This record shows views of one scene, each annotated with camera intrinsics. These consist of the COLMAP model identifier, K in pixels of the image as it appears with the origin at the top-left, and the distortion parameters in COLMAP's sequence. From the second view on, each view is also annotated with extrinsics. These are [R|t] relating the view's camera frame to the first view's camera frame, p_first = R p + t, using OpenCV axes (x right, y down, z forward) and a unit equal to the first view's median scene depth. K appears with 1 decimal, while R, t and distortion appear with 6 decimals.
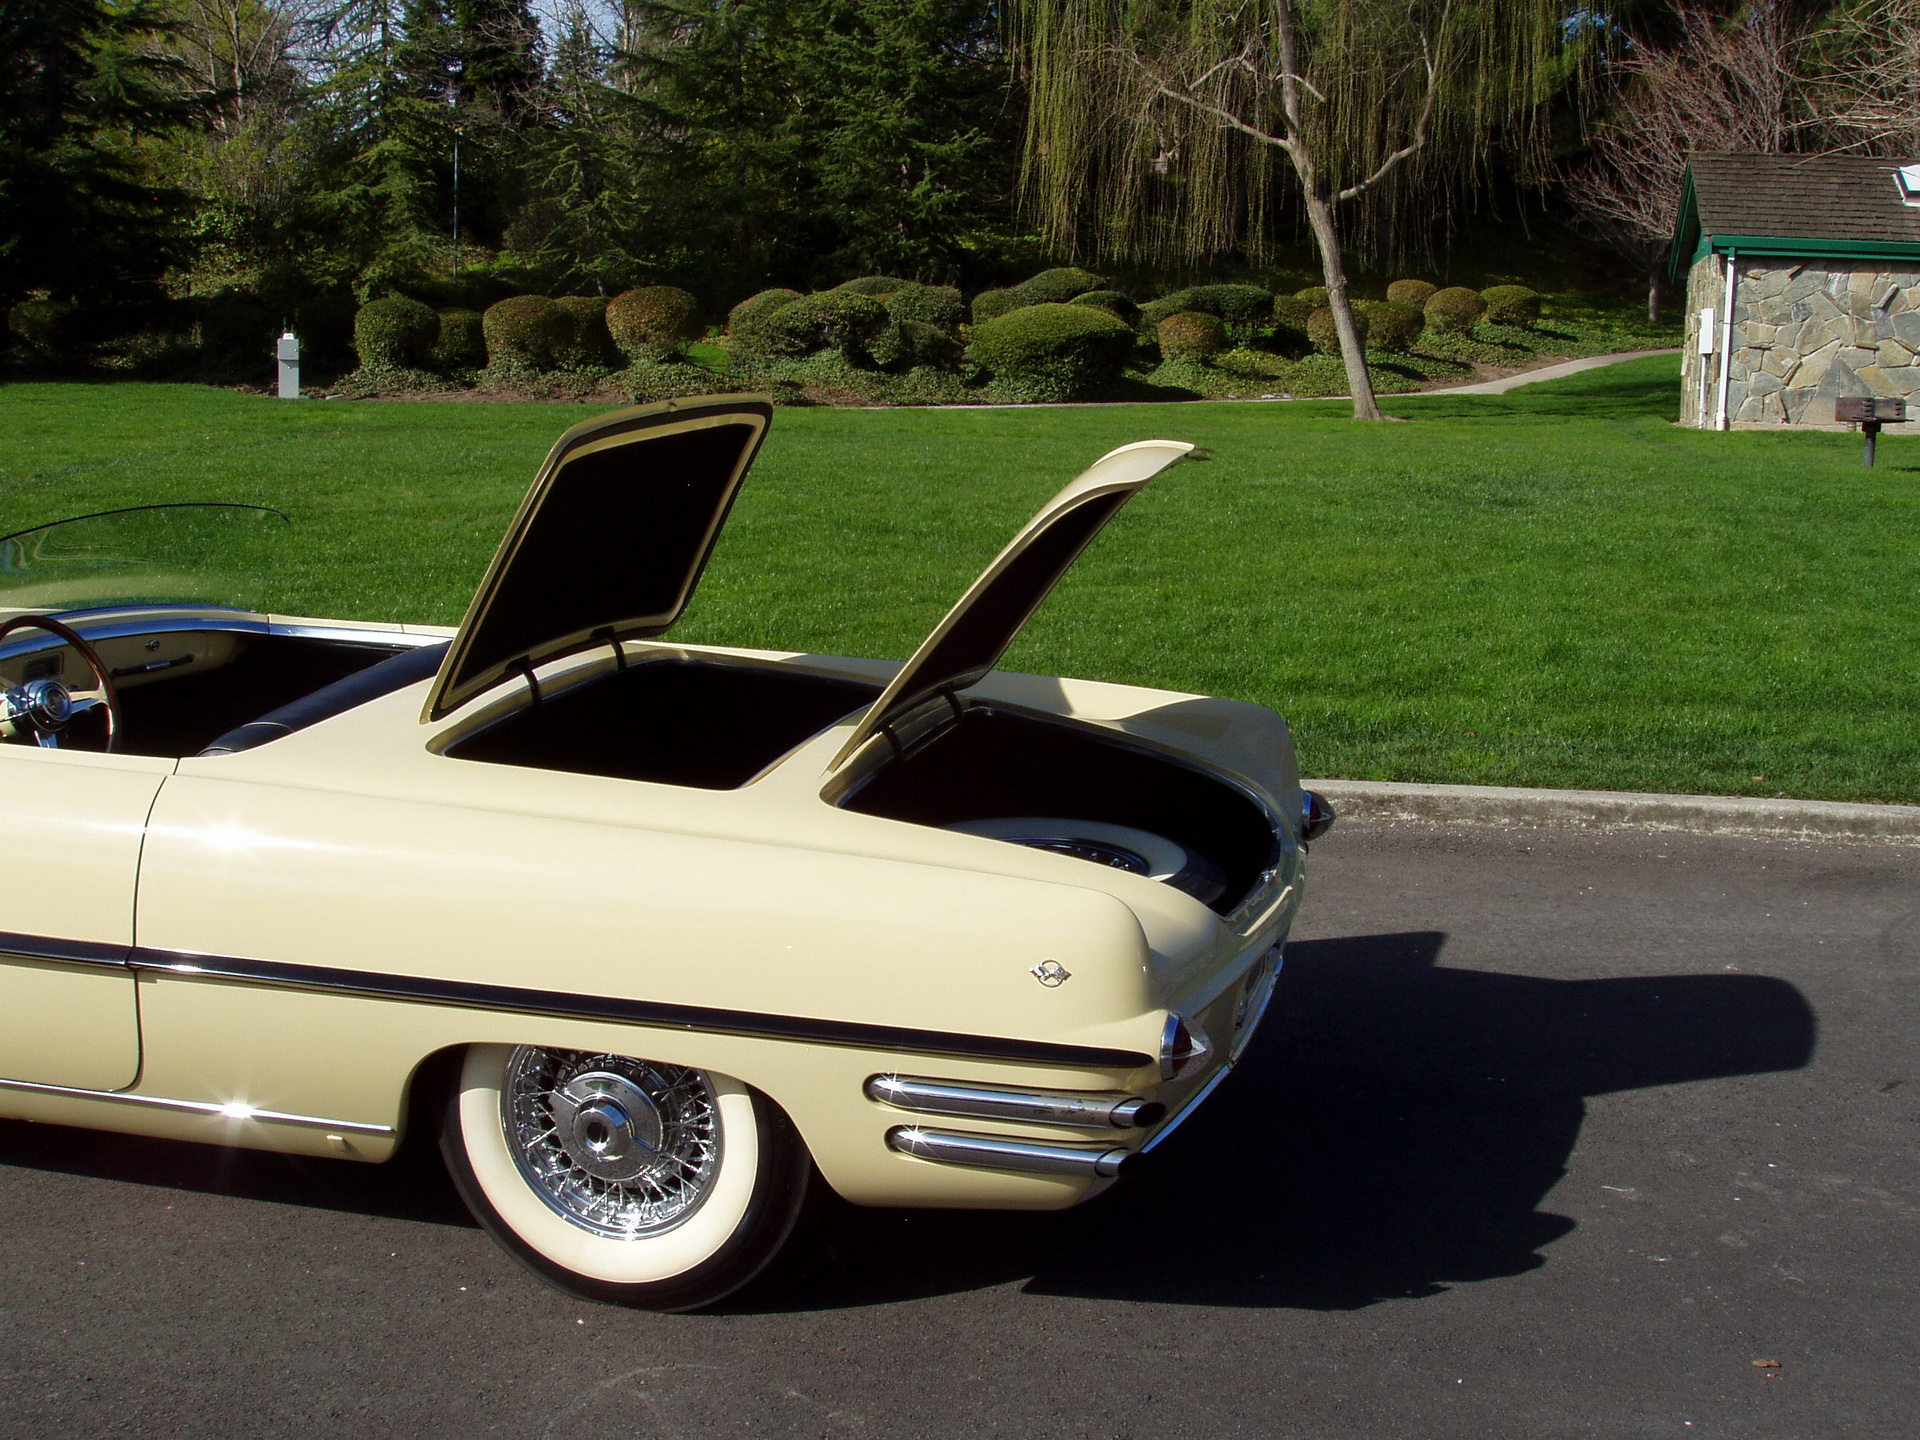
lens RADIAL K [[2156.3, 0, 960.0], [0, 2156.3, 720.0], [0, 0, 1]] dist [-0.144910, 0.035666]
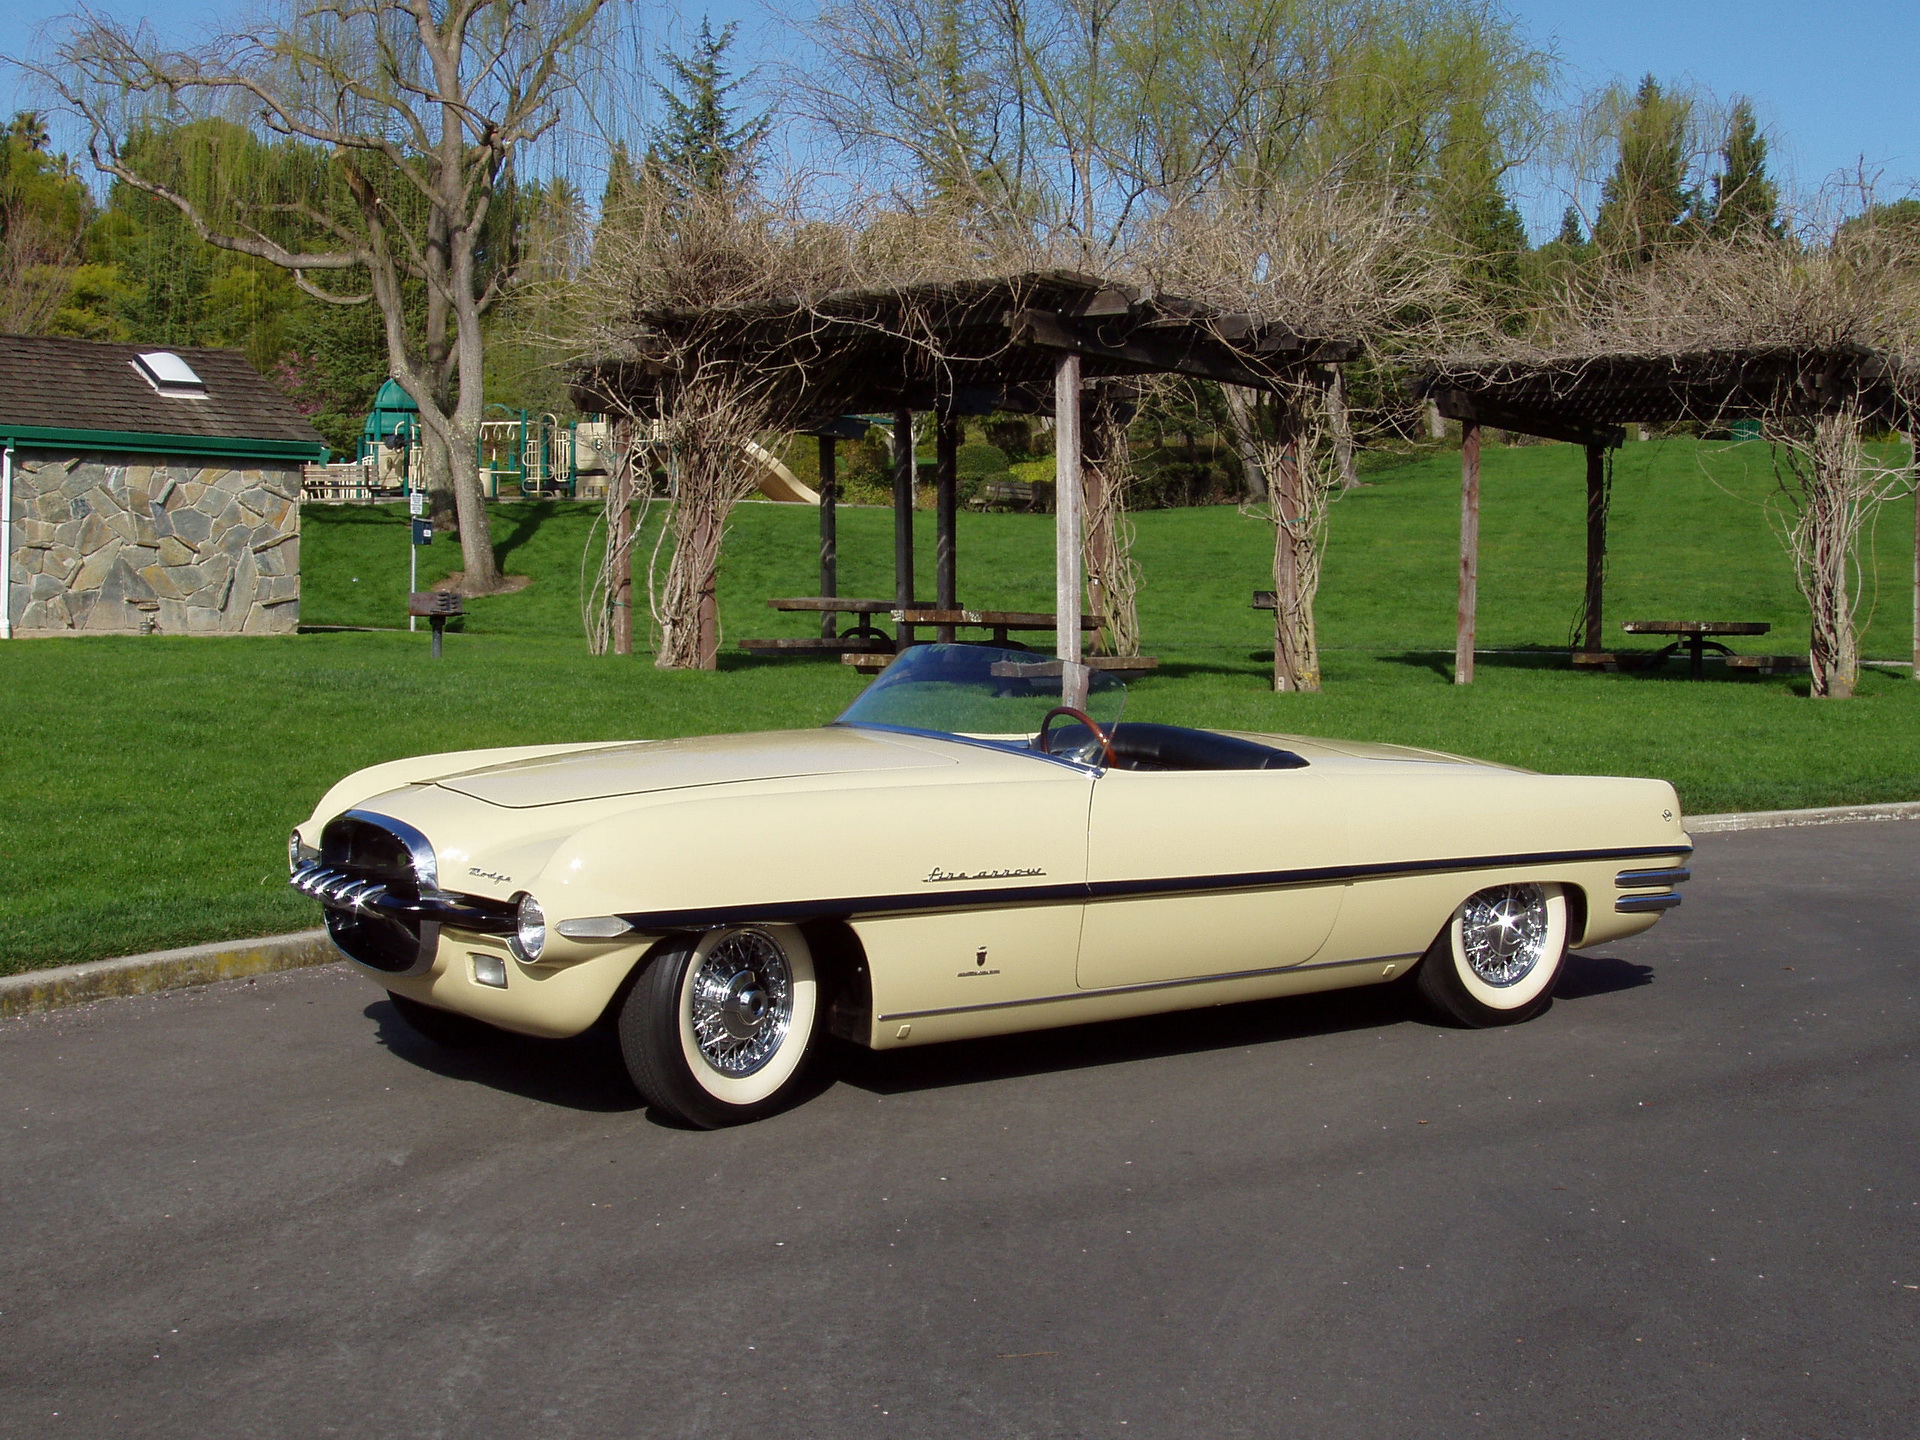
lens RADIAL K [[2809.0, 0, 928.6], [0, 2809.0, 716.1], [0, 0, 1]] dist [-0.122668, 0.017032]
pose [[0.611338, -0.037409, 0.790485, -0.271993], [0.128096, 0.990387, -0.052196, 0.006431], [-0.780933, 0.133167, 0.610254, -0.021653]]
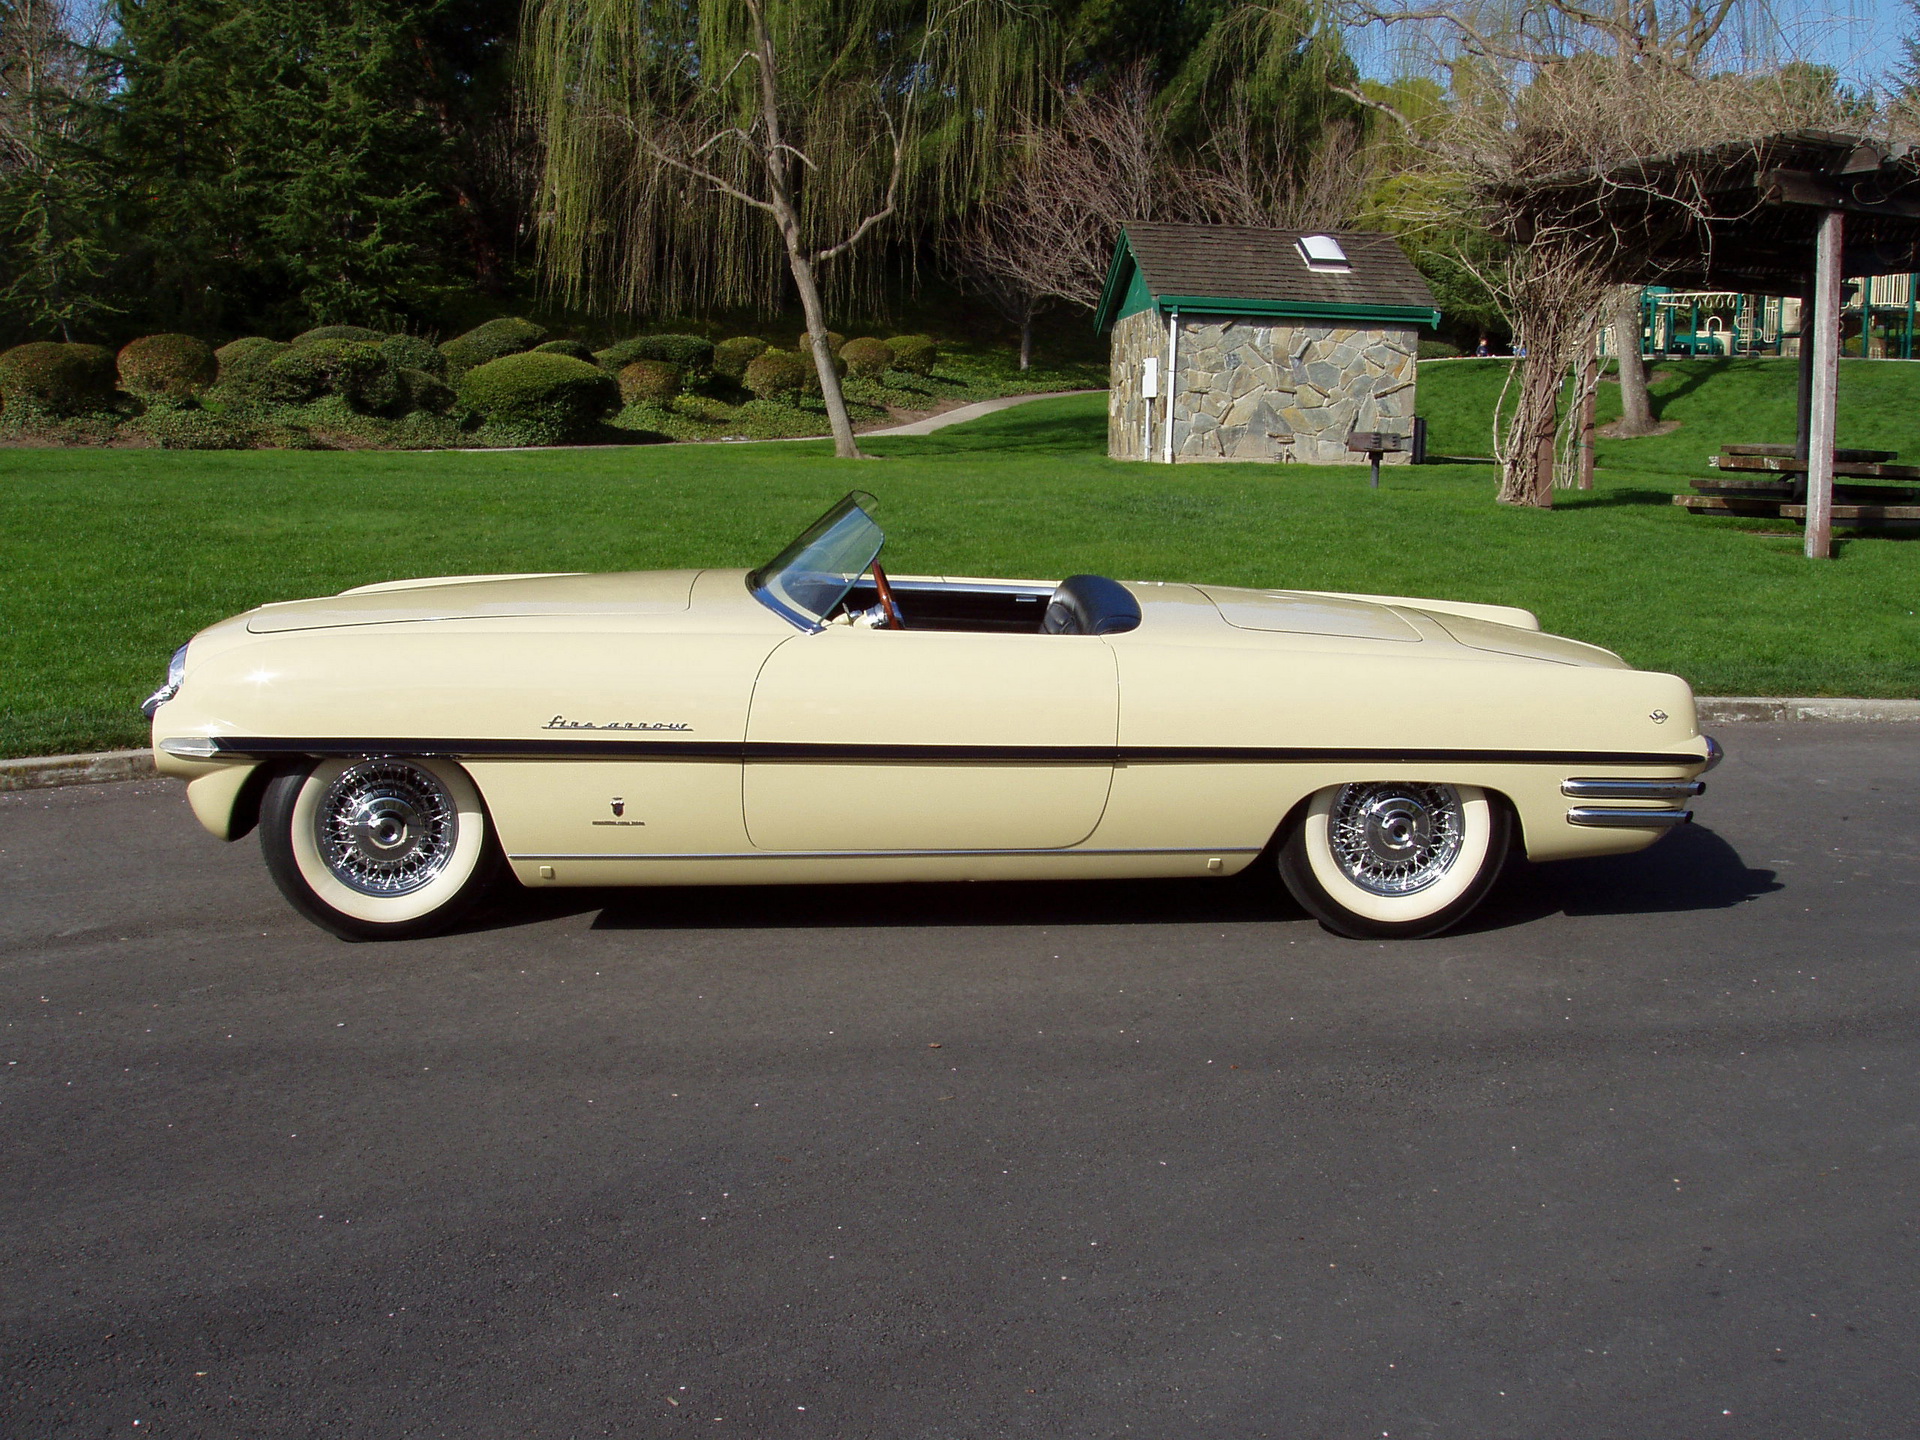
lens RADIAL K [[2156.3, 0, 960.0], [0, 2156.3, 720.0], [0, 0, 1]] dist [-0.144910, 0.035666]
pose [[0.943336, -0.041367, 0.329249, -0.114936], [0.048466, 0.998735, -0.013379, 0.011201], [-0.328279, 0.028578, 0.944148, -0.058482]]
